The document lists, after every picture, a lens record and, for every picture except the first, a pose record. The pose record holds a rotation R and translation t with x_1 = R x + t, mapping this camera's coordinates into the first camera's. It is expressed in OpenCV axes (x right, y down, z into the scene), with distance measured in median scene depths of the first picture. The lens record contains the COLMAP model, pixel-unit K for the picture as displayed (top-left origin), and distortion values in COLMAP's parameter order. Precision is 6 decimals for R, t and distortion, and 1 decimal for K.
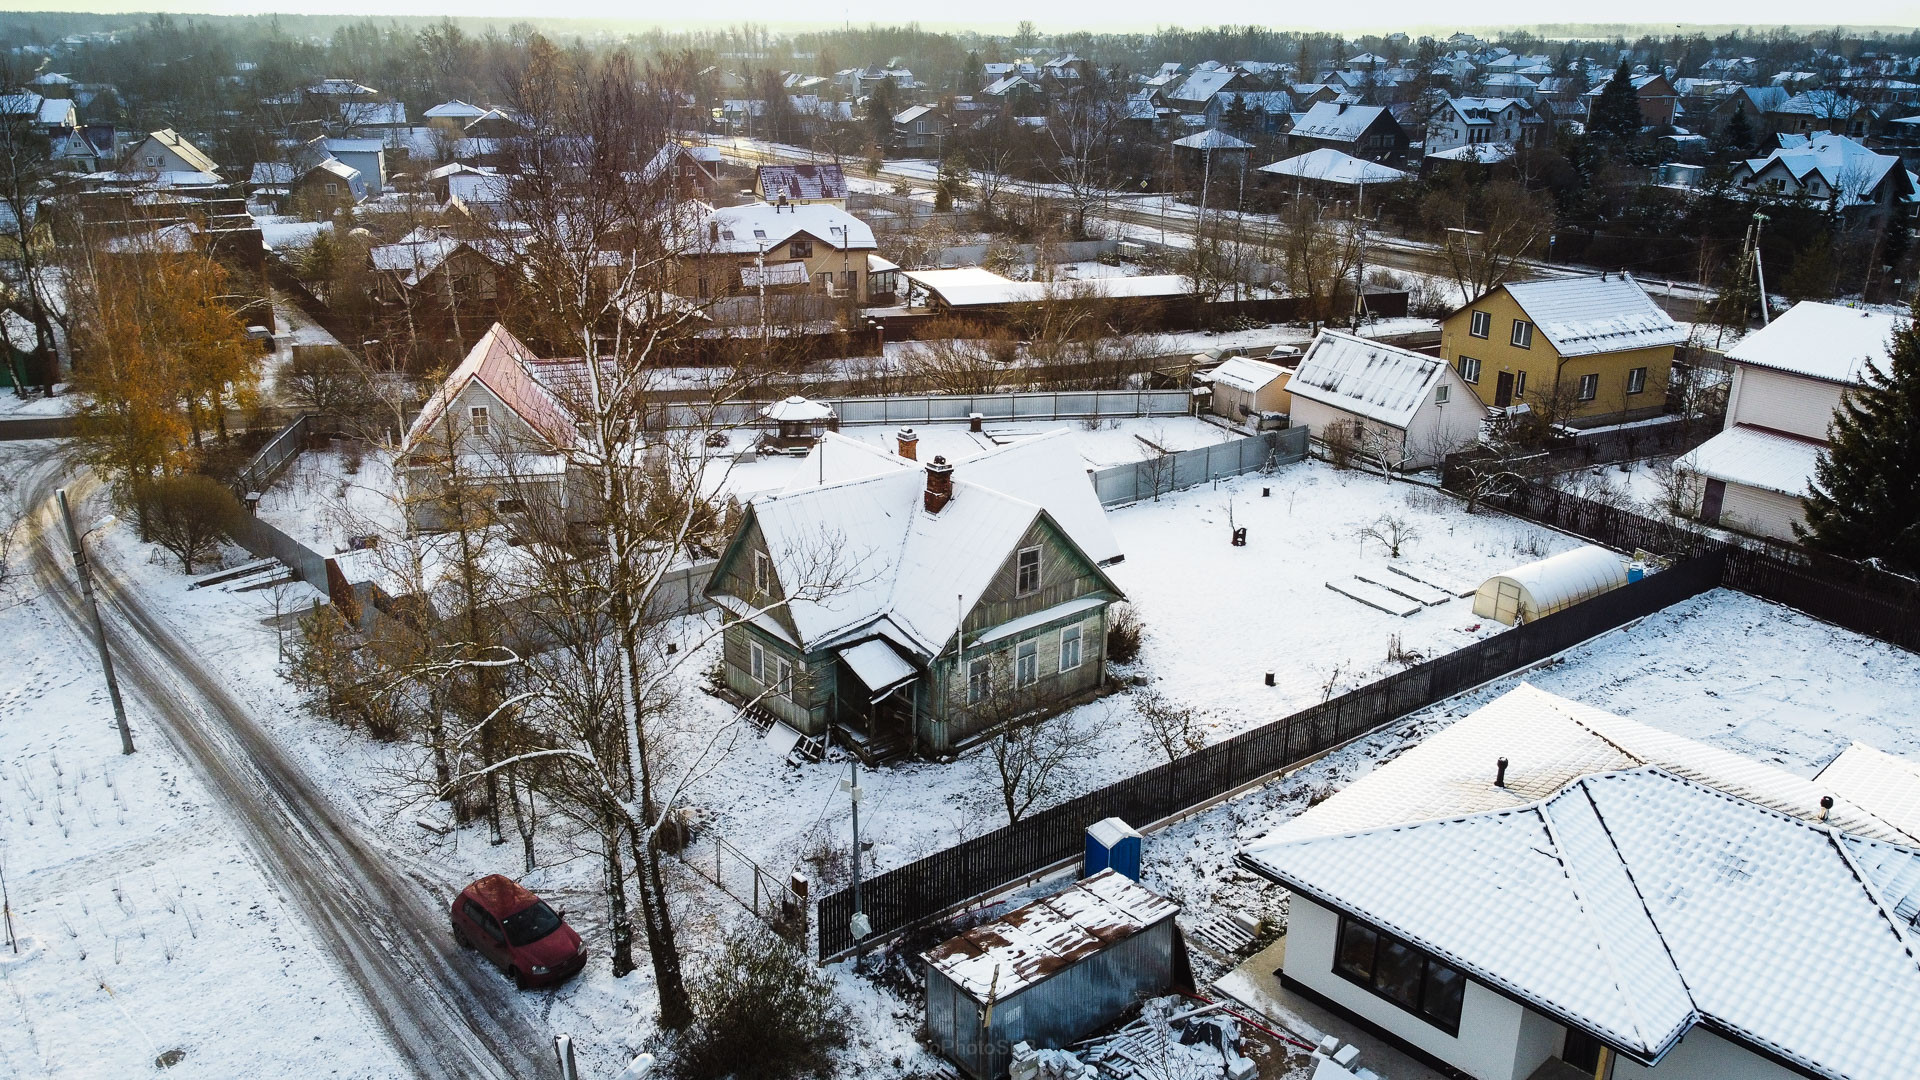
lens RADIAL K [[1448.1, 0, 933.1], [0, 1448.1, 518.3], [0, 0, 1]] dist [0.013305, -0.019720]
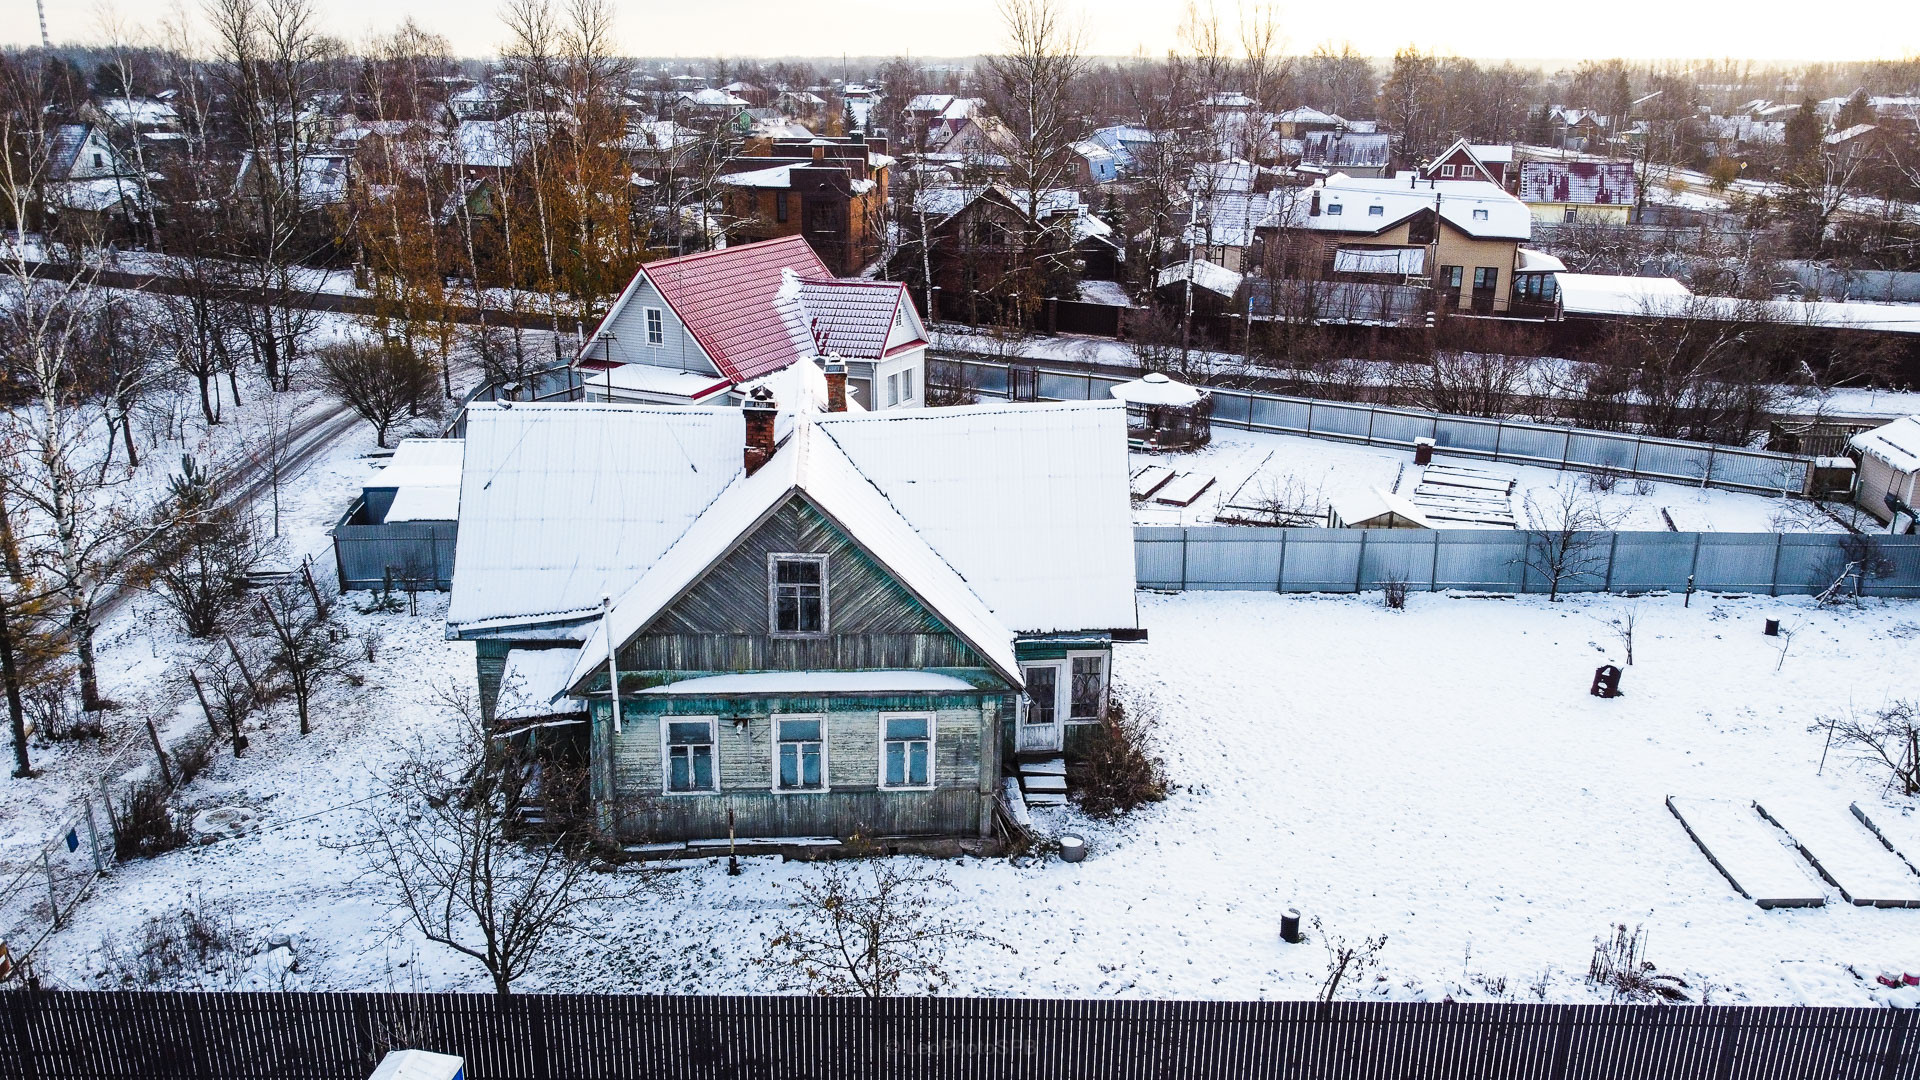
lens RADIAL K [[1448.1, 0, 944.9], [0, 1448.1, 523.6], [0, 0, 1]] dist [0.013305, -0.019720]
pose [[0.805729, 0.180585, -0.564082, 0.309973], [-0.194394, 0.980257, 0.036150, -0.016982], [0.559474, 0.080527, 0.824927, 0.395949]]
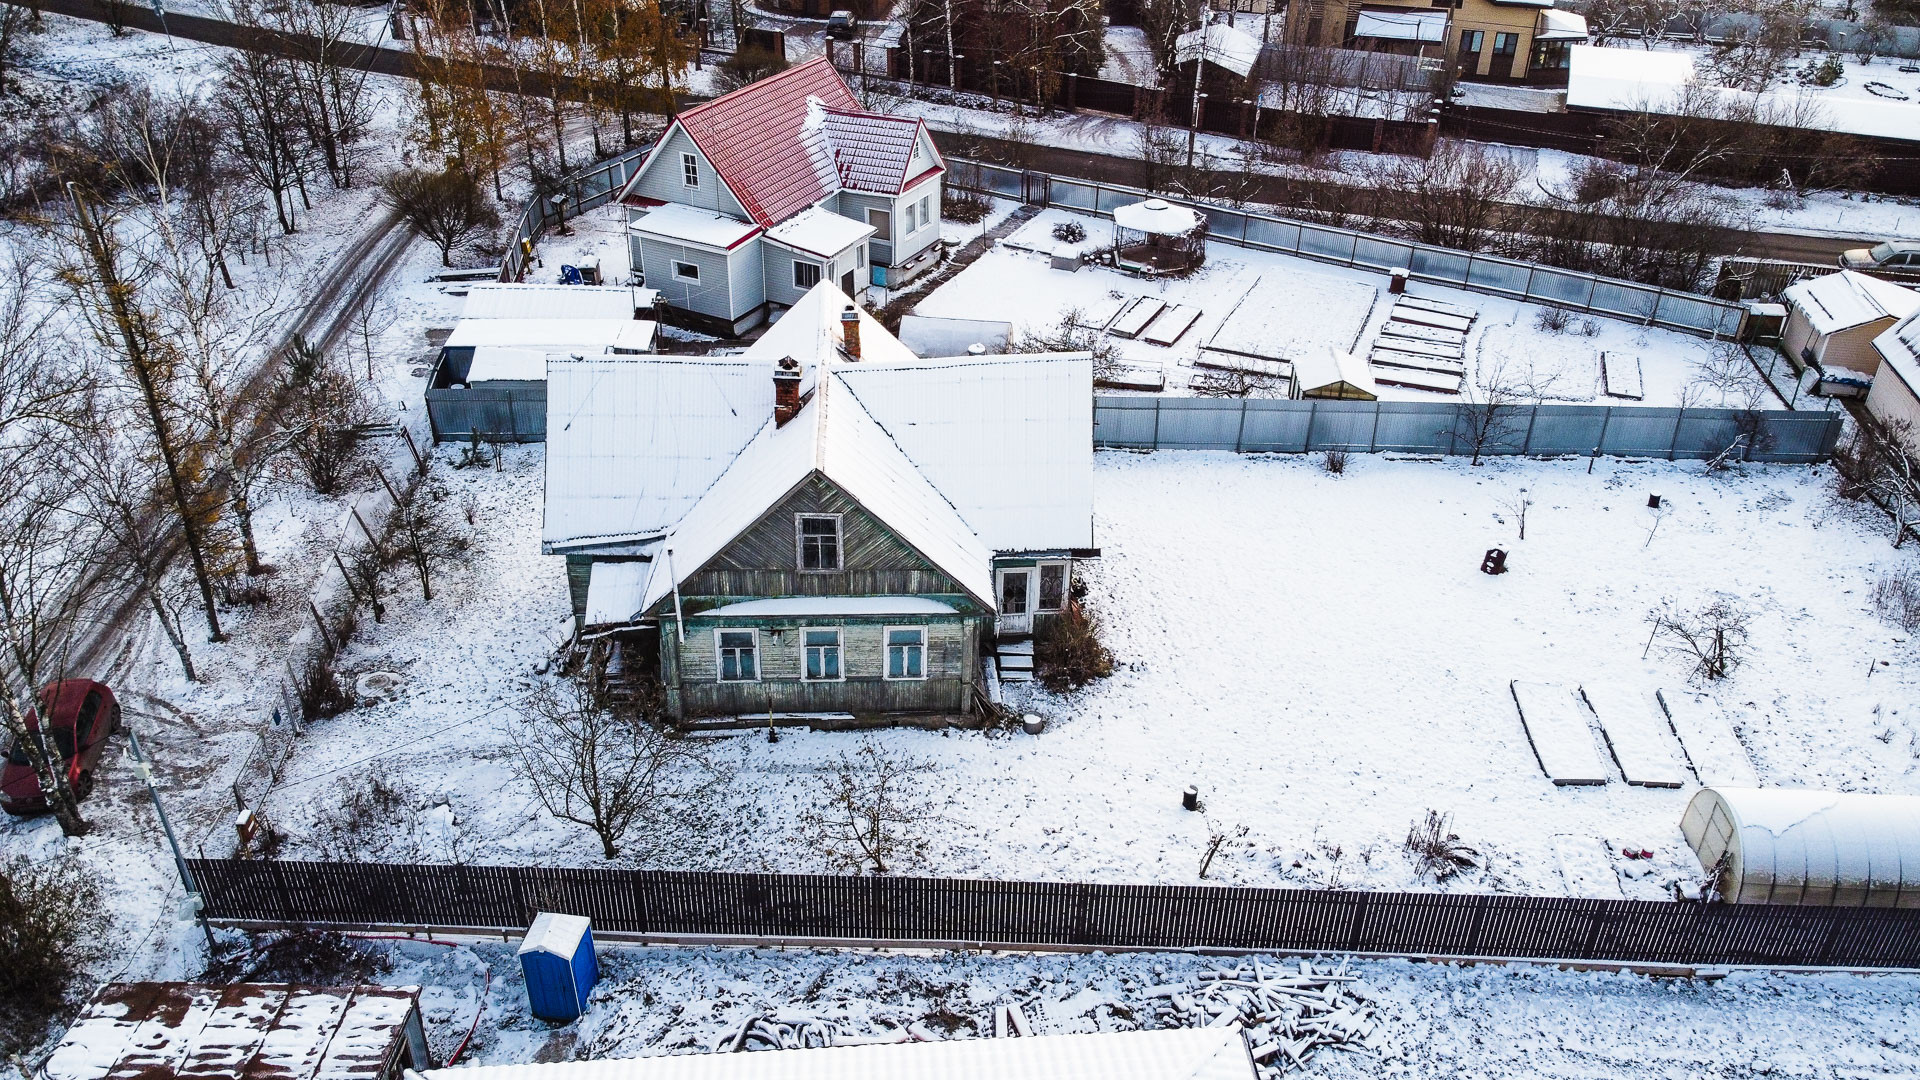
lens RADIAL K [[1448.1, 0, 943.3], [0, 1448.1, 524.5], [0, 0, 1]] dist [0.013305, -0.019720]
pose [[0.789104, 0.319375, -0.524704, 0.356339], [-0.202175, 0.941651, 0.269108, -0.130641], [0.580034, -0.106273, 0.807630, 0.317113]]
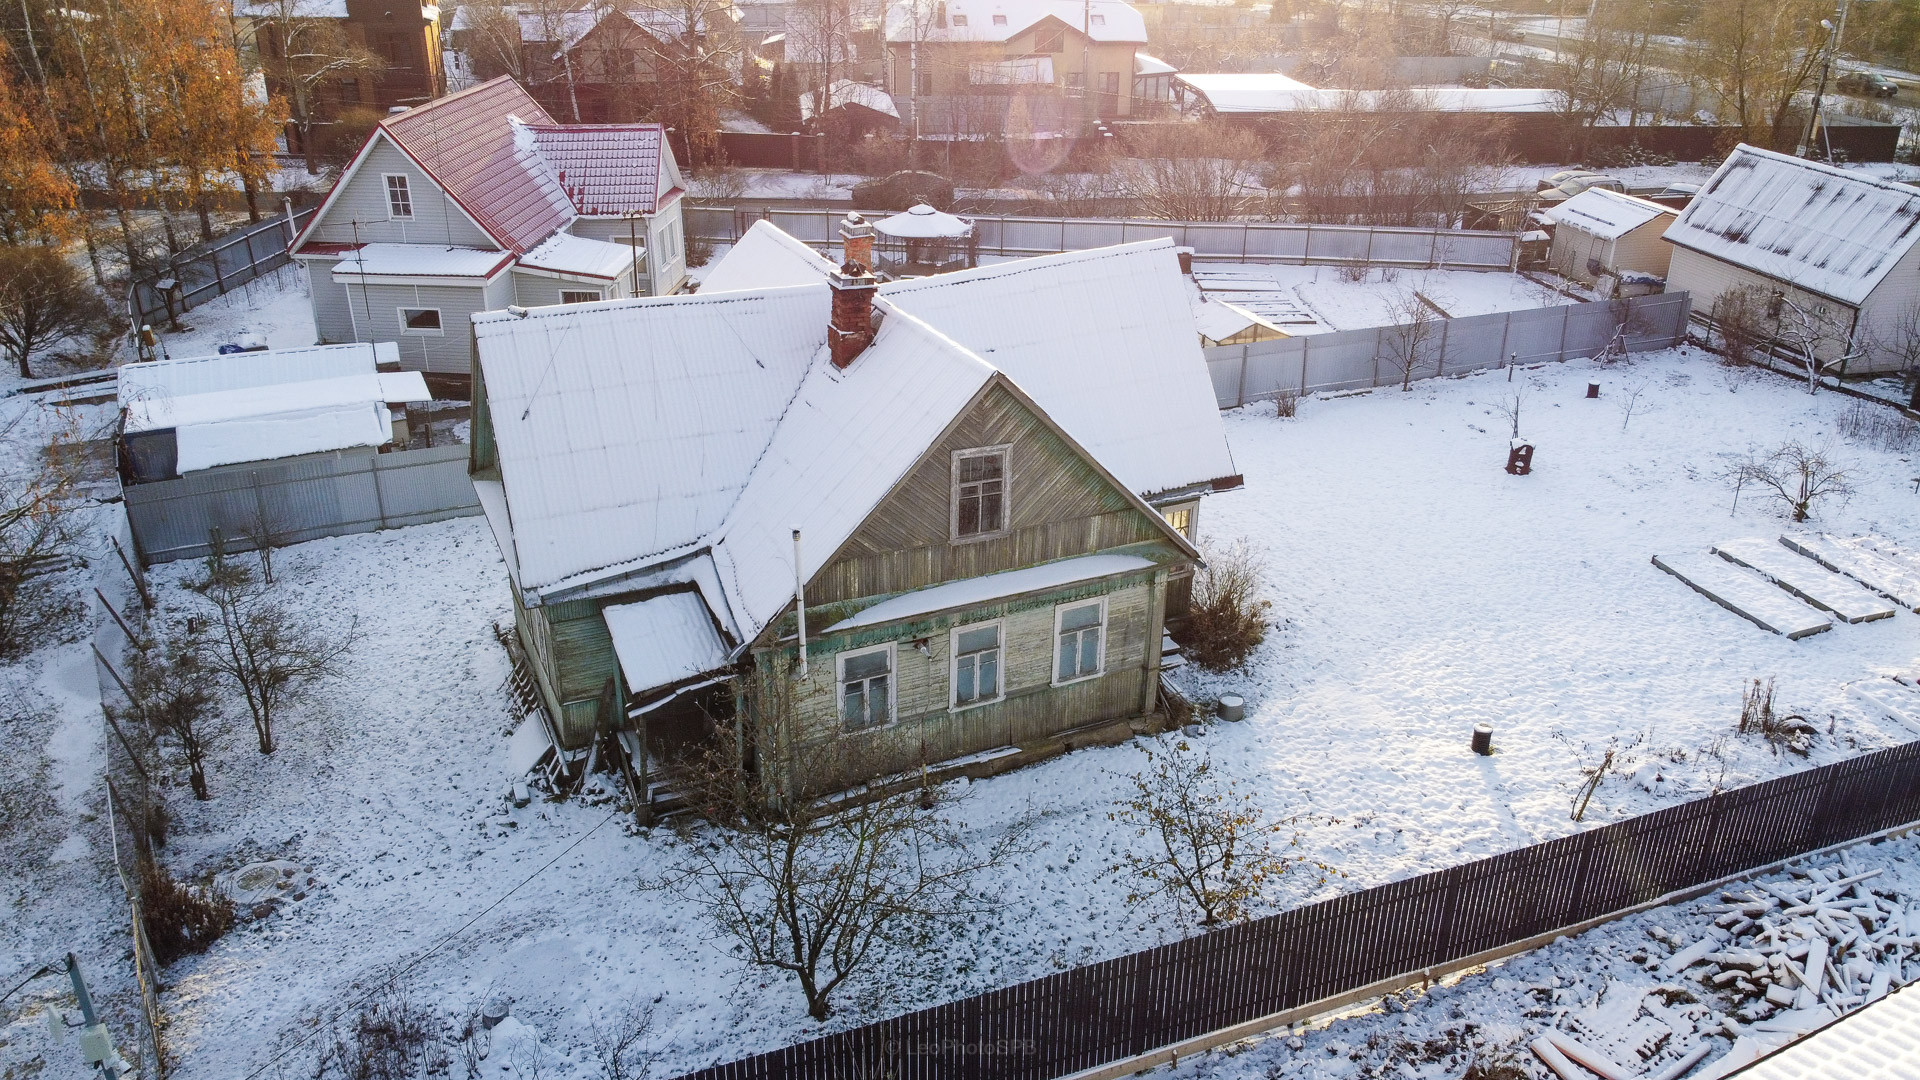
lens RADIAL K [[1448.1, 0, 942.5], [0, 1448.1, 525.5], [0, 0, 1]] dist [0.013305, -0.019720]
pose [[0.965304, 0.105778, -0.238744, 0.126661], [-0.082272, 0.990915, 0.106389, -0.004290], [0.247829, -0.083056, 0.965237, 0.356424]]
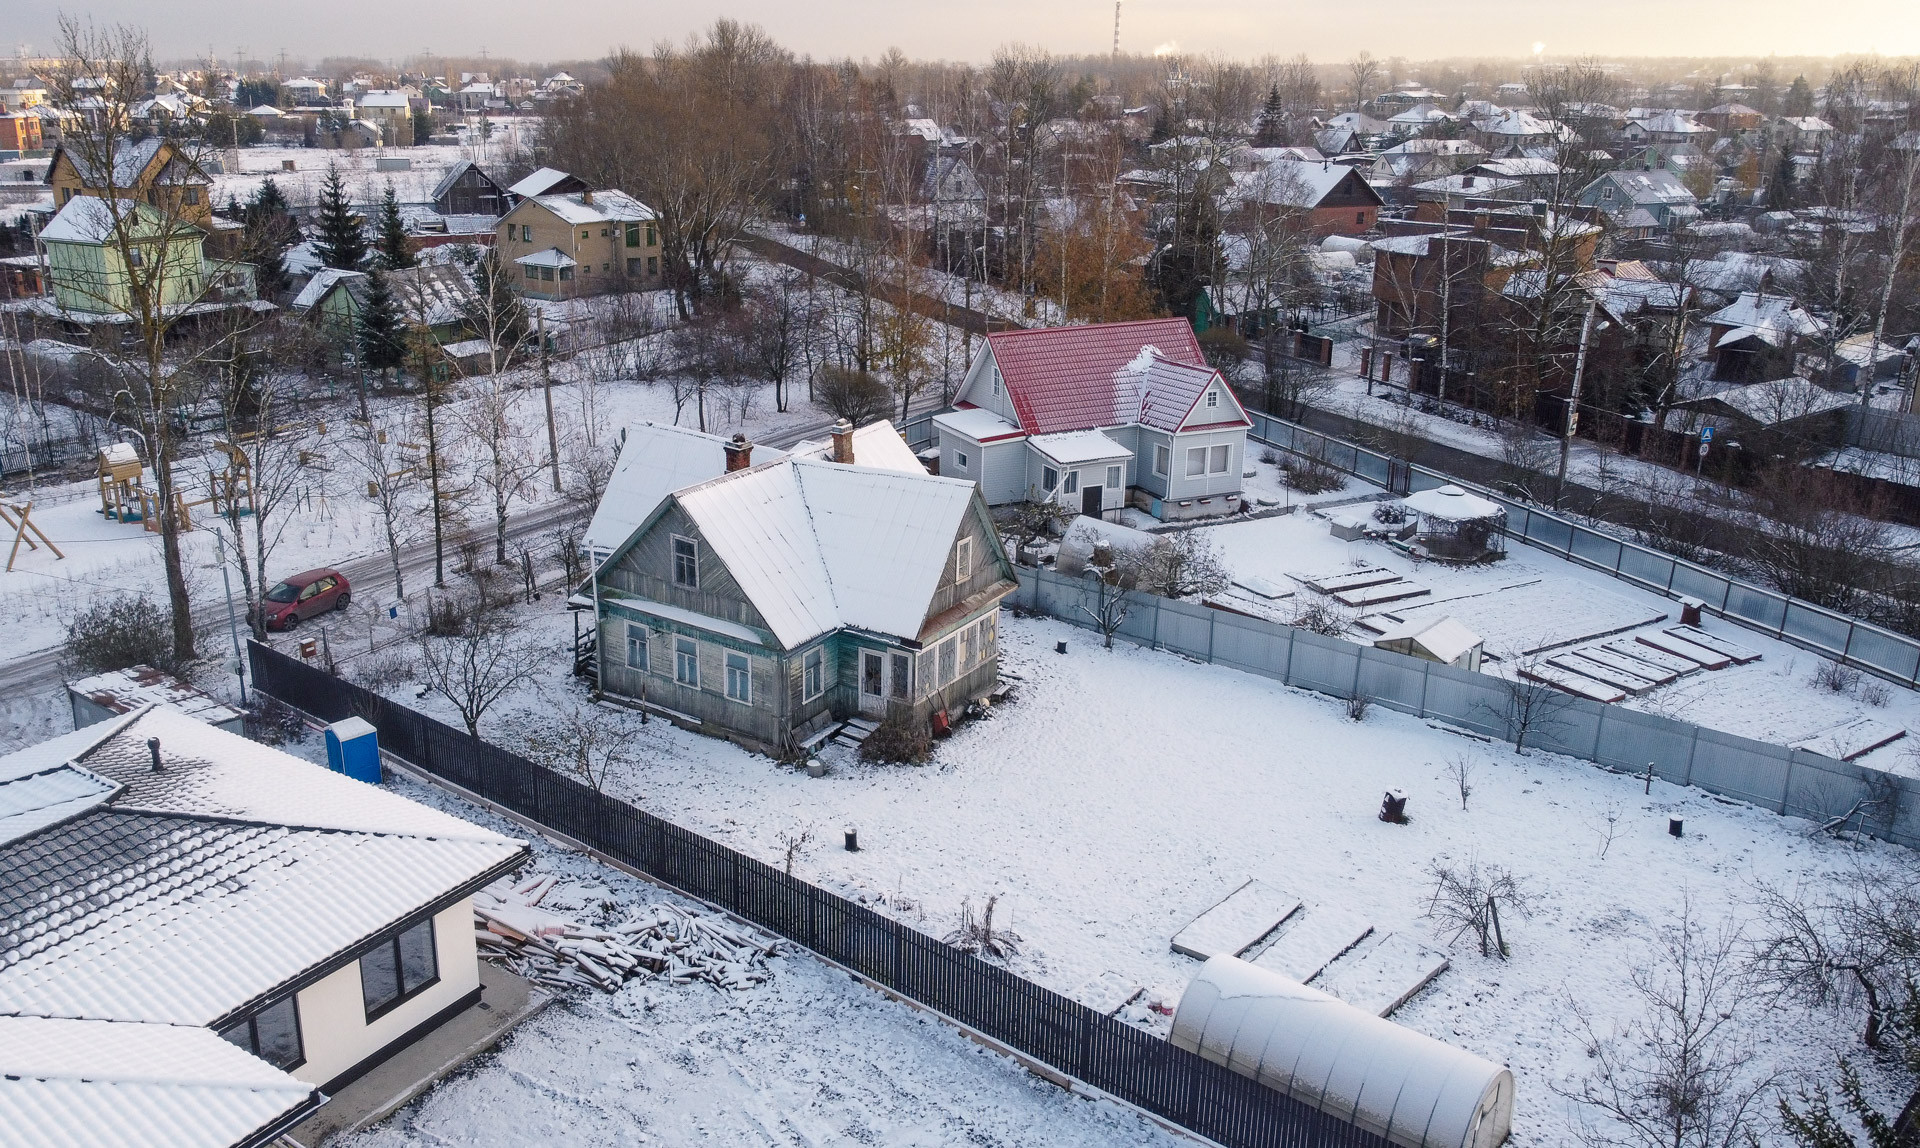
lens RADIAL K [[1539.6, 0, 881.4], [0, 1539.6, 558.5], [0, 0, 1]] dist [-0.003055, -0.001044]
pose [[0.250355, 0.296451, -0.921650, 0.726589], [-0.313155, 0.925588, 0.212653, -0.155598], [0.916109, 0.235380, 0.324561, 0.566162]]
